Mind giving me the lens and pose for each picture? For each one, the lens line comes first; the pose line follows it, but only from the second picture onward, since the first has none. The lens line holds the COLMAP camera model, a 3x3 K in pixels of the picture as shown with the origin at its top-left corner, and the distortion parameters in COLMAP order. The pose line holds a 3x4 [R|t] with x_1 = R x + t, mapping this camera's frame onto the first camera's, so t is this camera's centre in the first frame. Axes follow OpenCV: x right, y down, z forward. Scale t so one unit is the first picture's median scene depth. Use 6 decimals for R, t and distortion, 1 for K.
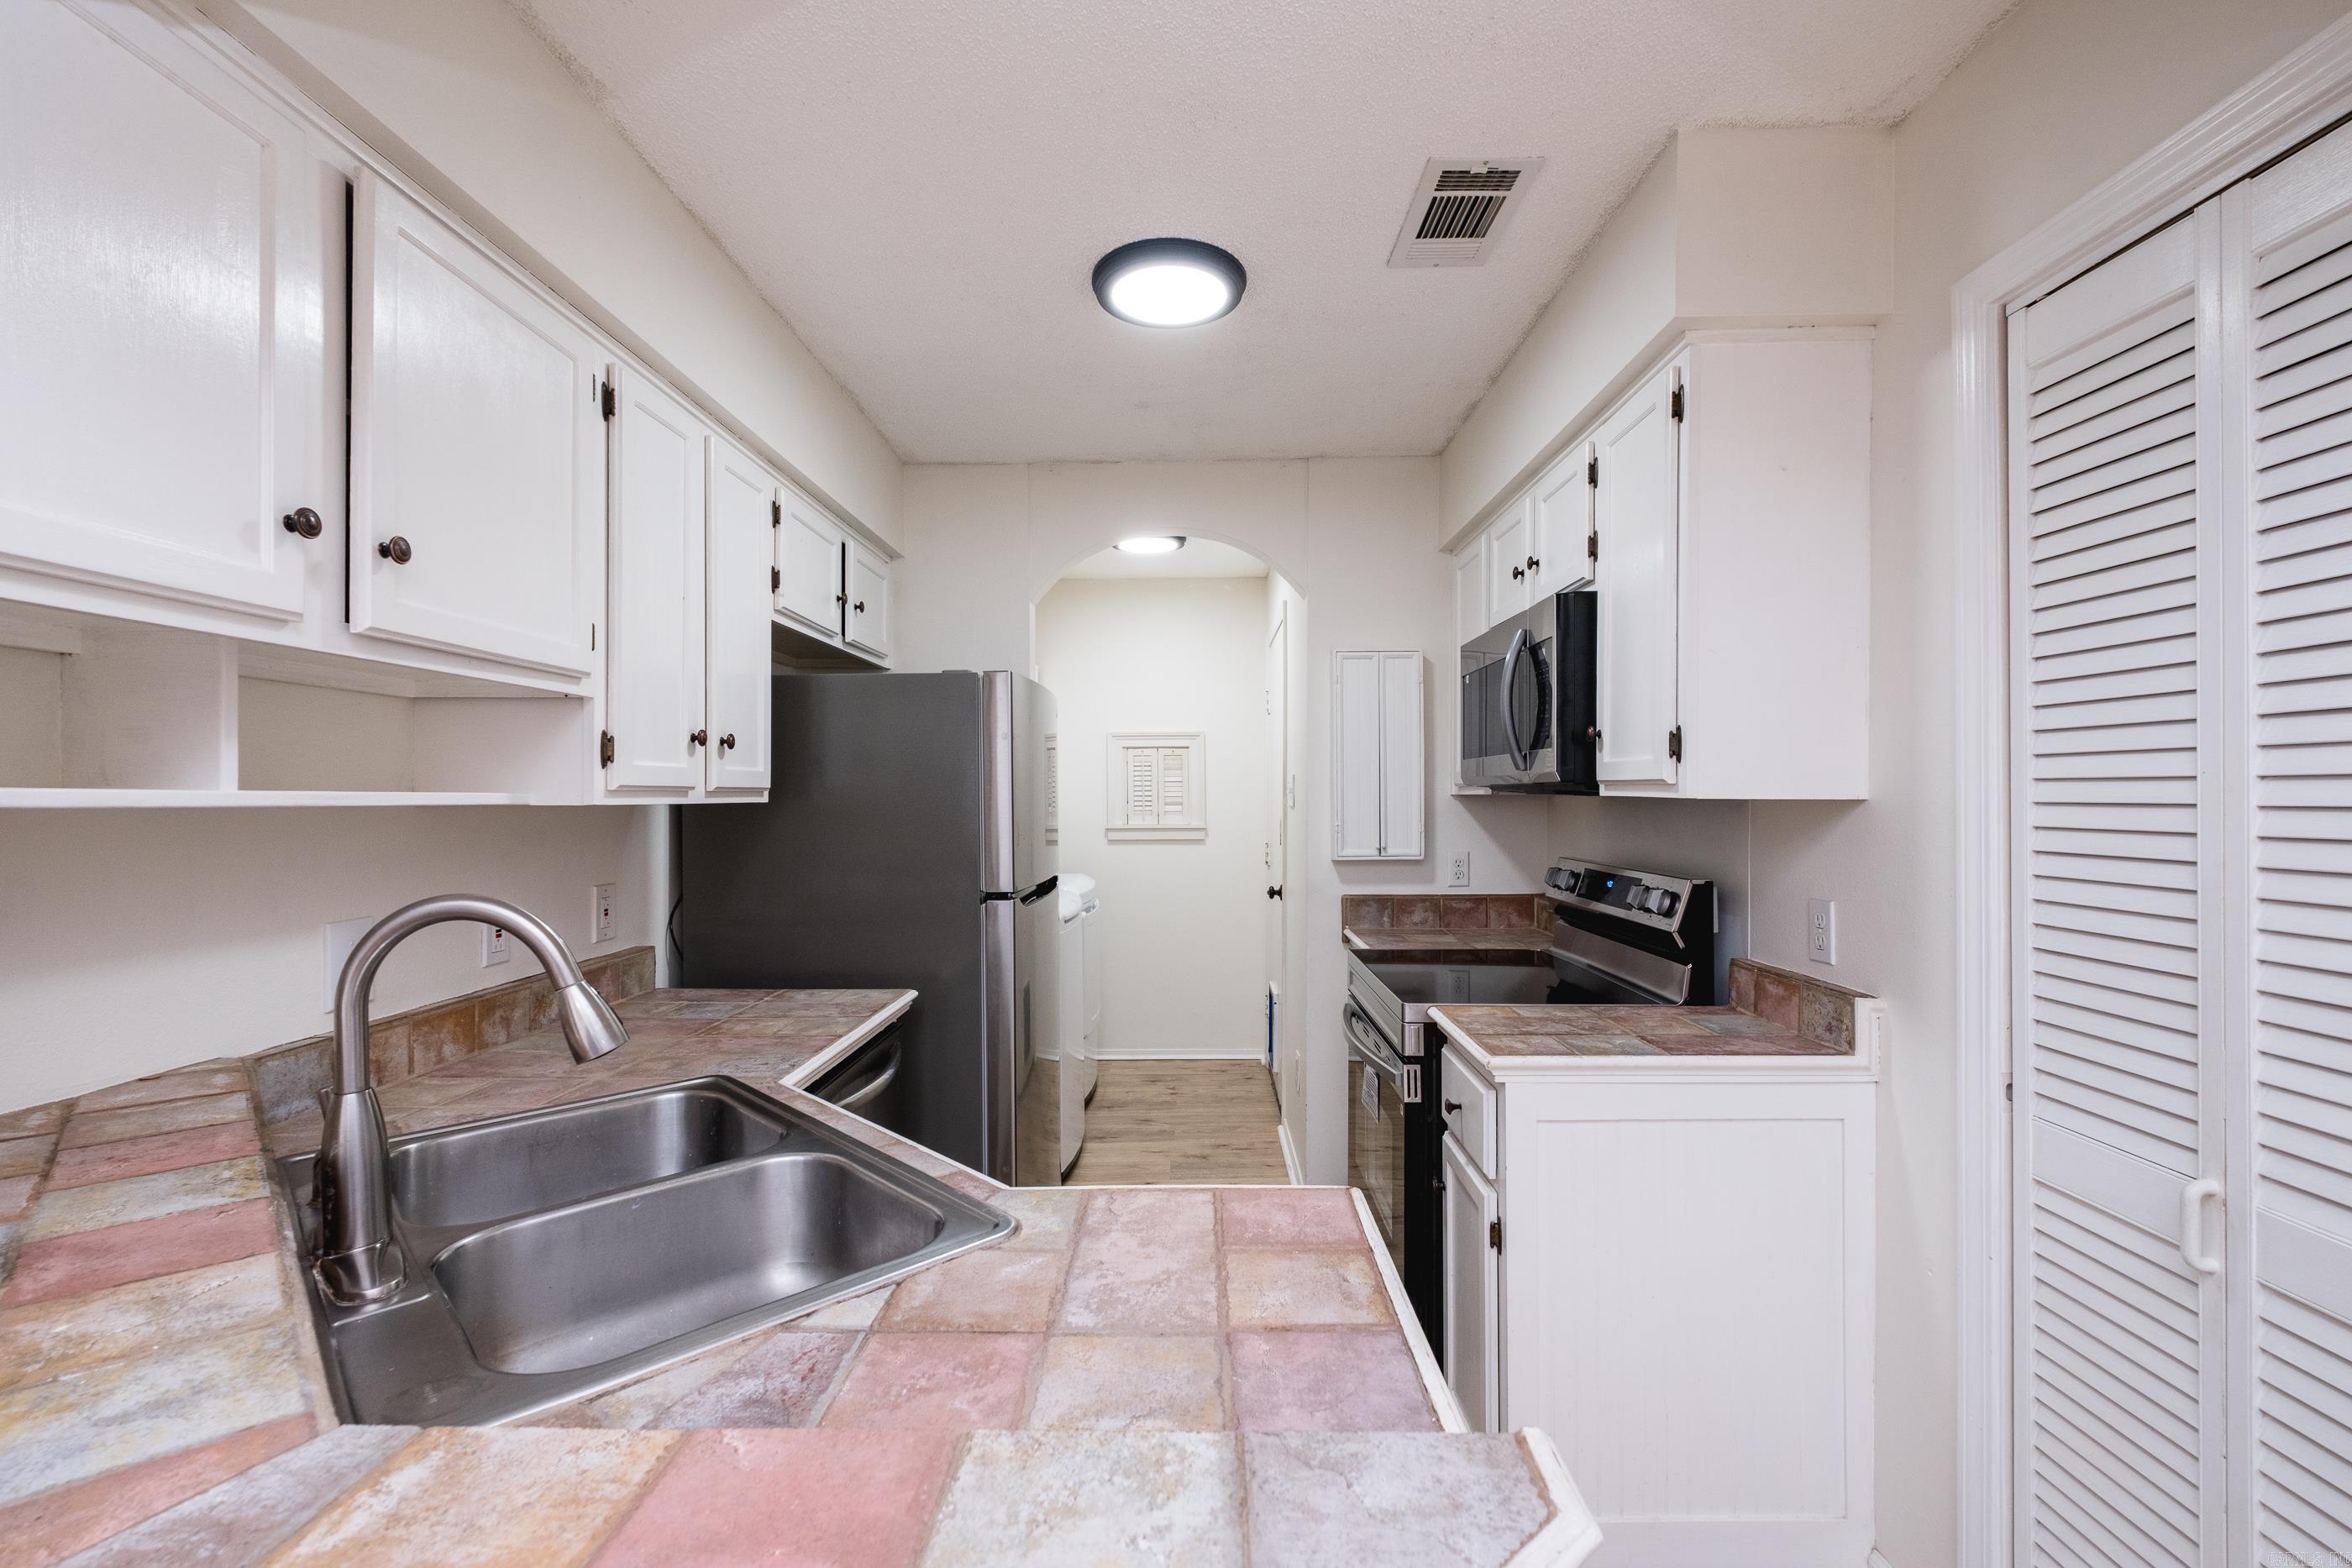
lens RADIAL K [[1010.0, 0, 1175.8], [0, 1010.0, 791.2], [0, 0, 1]] dist [0.013359, -0.008987]
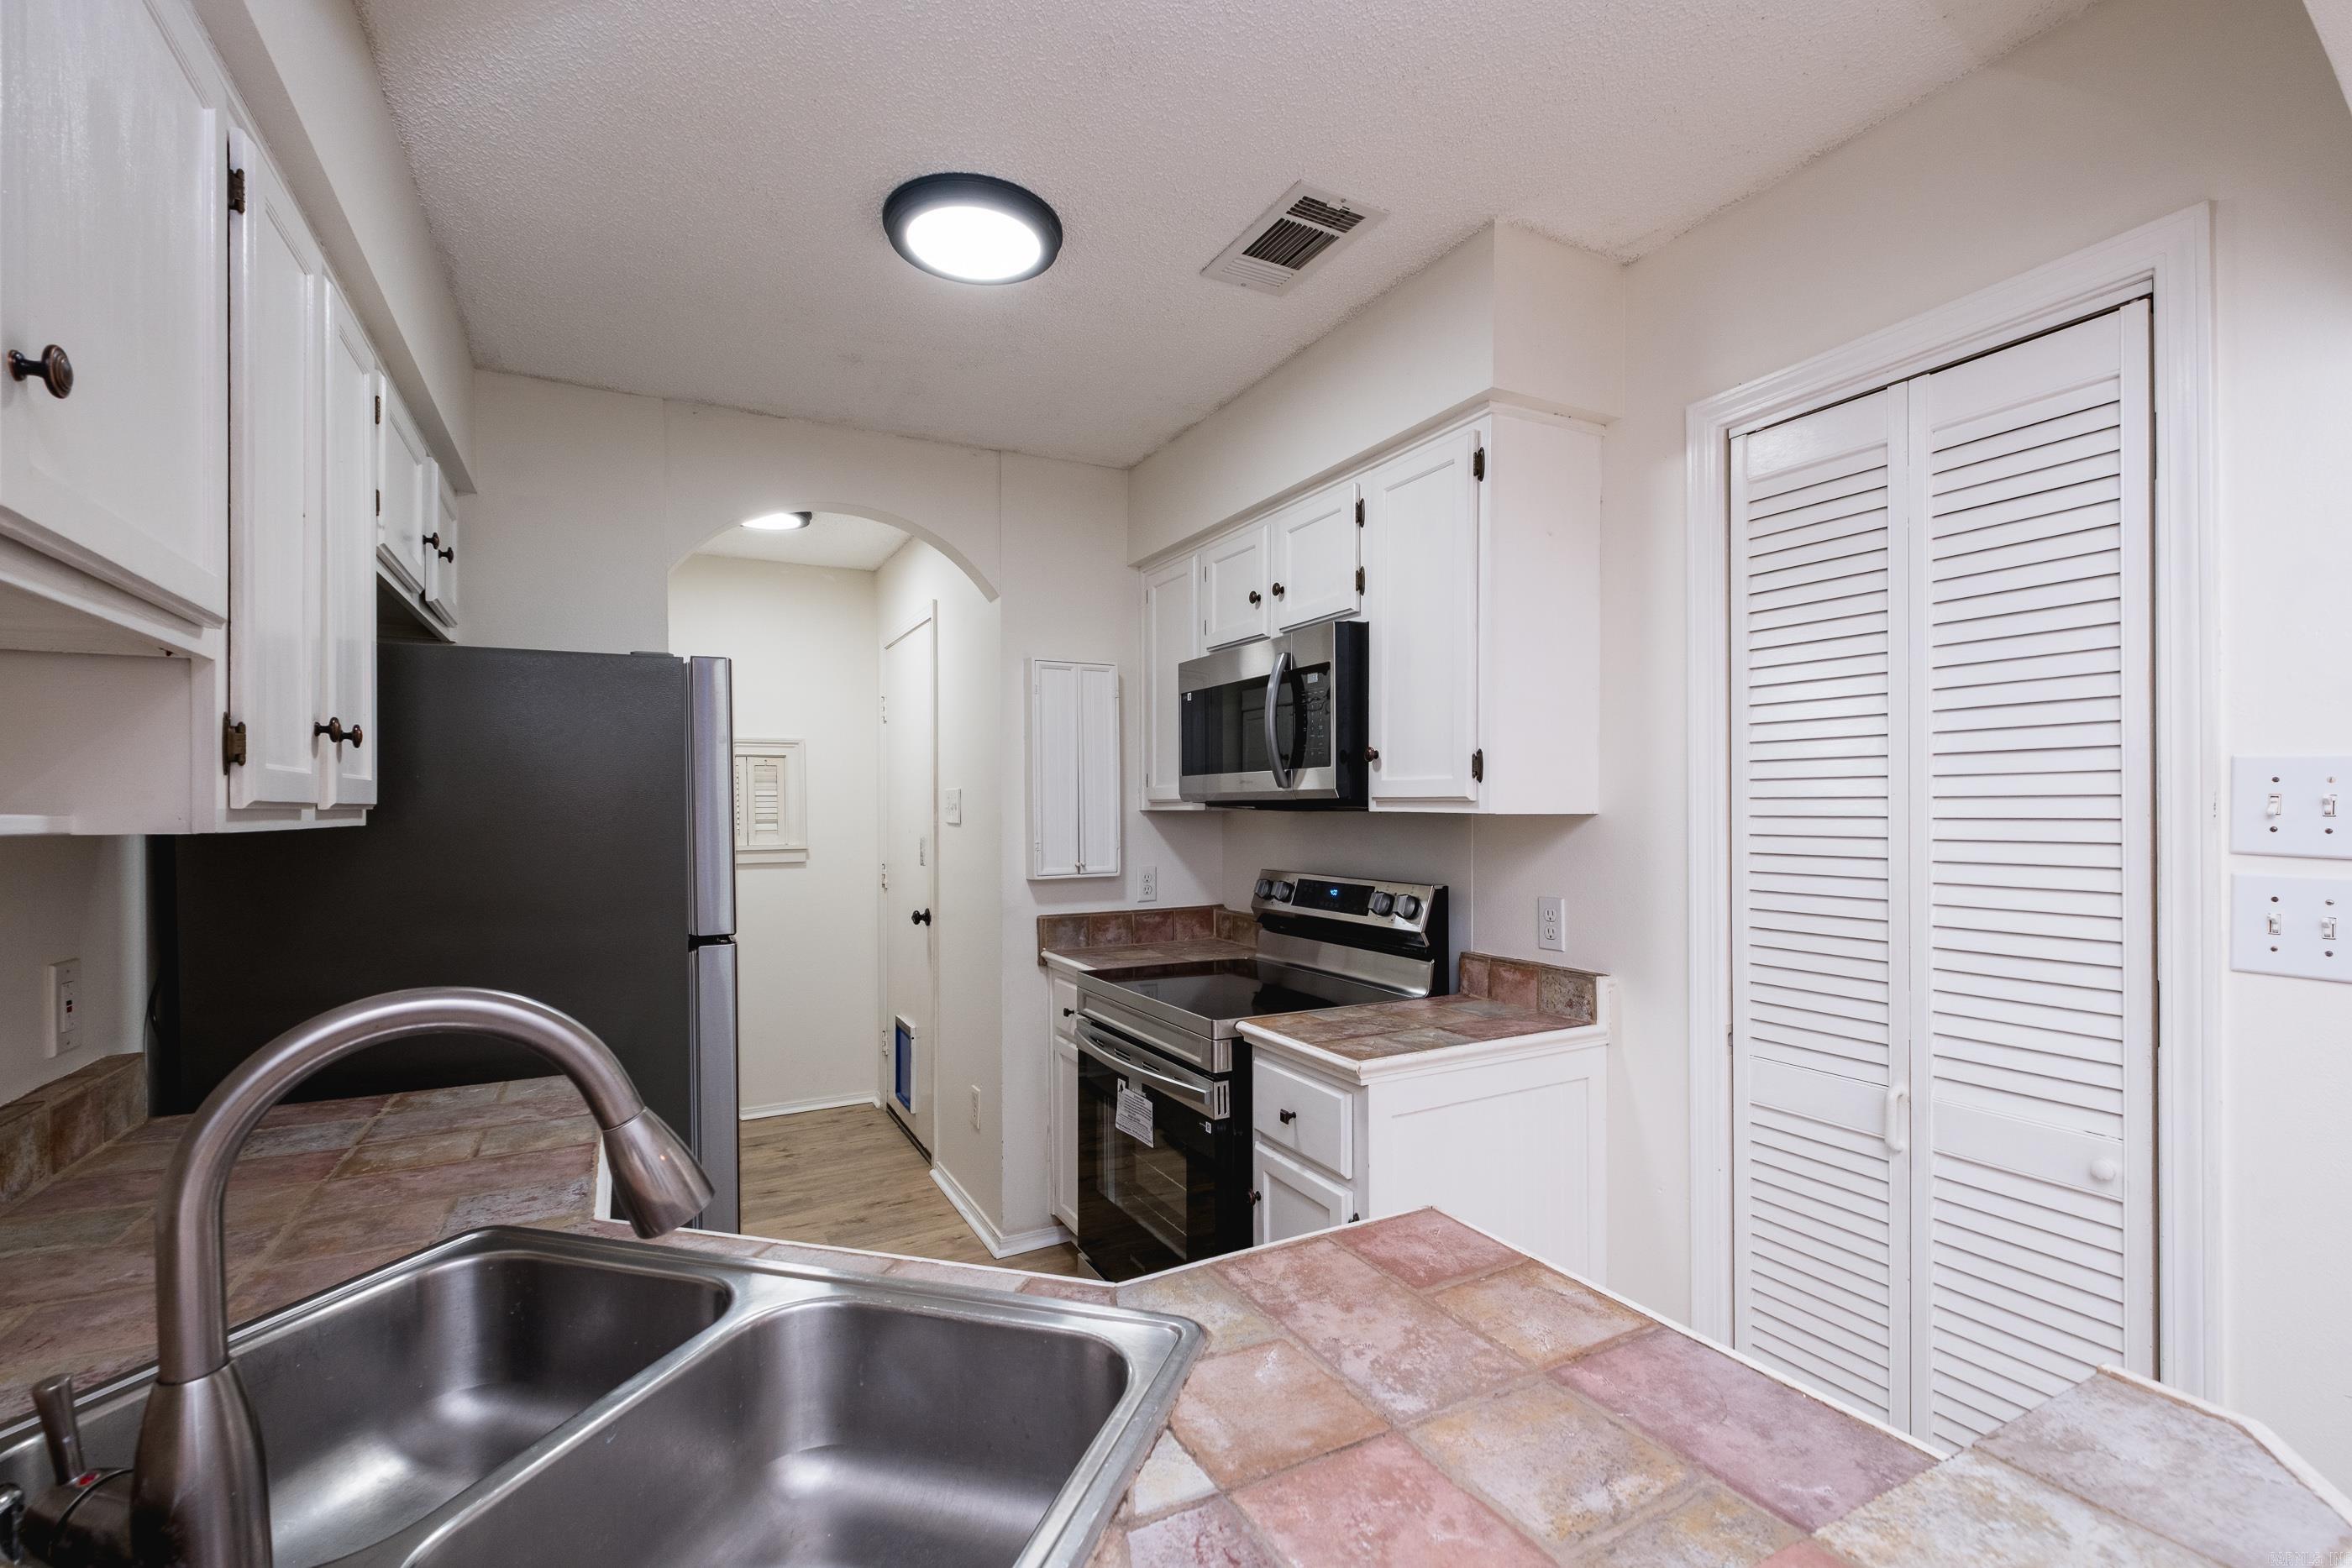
lens RADIAL K [[1034.0, 0, 1186.3], [0, 1034.0, 812.6], [0, 0, 1]] dist [0.009516, -0.007406]
pose [[0.873138, -0.004658, 0.487451, -0.289292], [0.001464, 0.999975, 0.006934, -0.002059], [-0.487471, -0.005341, 0.873123, 0.124120]]
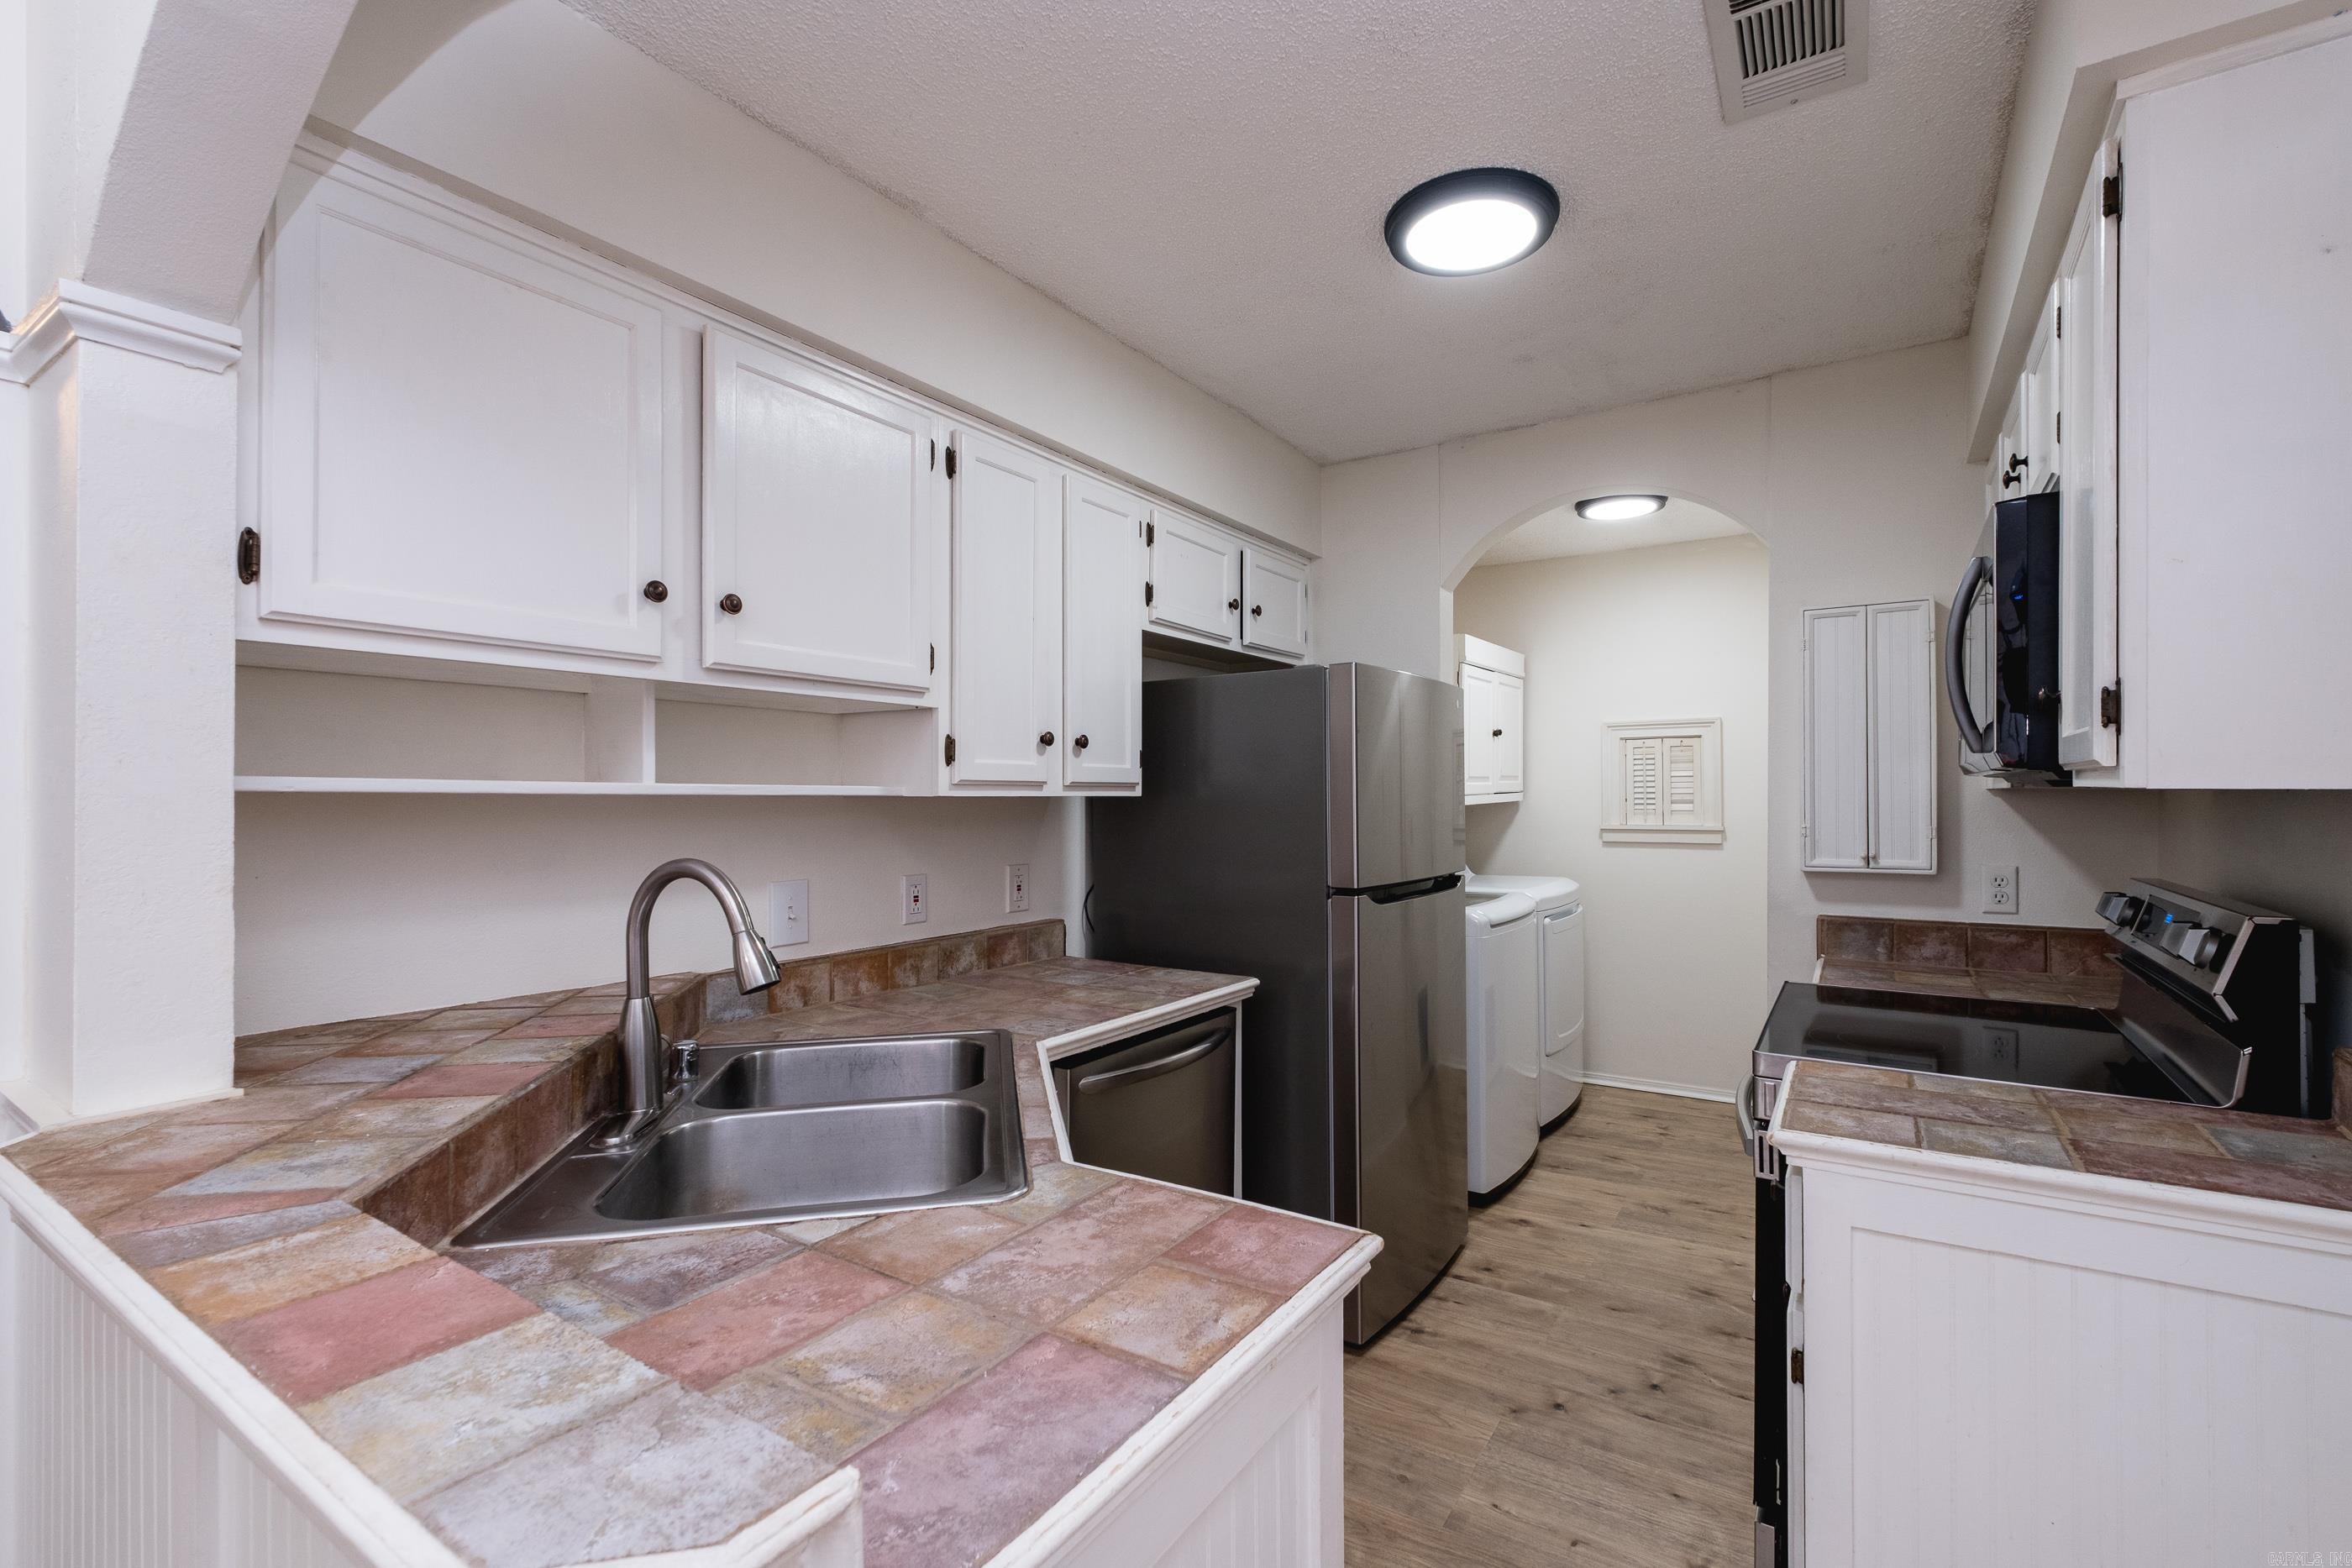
lens RADIAL K [[1024.3, 0, 1222.0], [0, 1024.3, 791.7], [0, 0, 1]] dist [0.009850, -0.008138]
pose [[0.854620, -0.000913, -0.519253, 0.282119], [0.001325, 0.999999, 0.000422, 0.006672], [0.519252, -0.001049, 0.854621, 0.099813]]
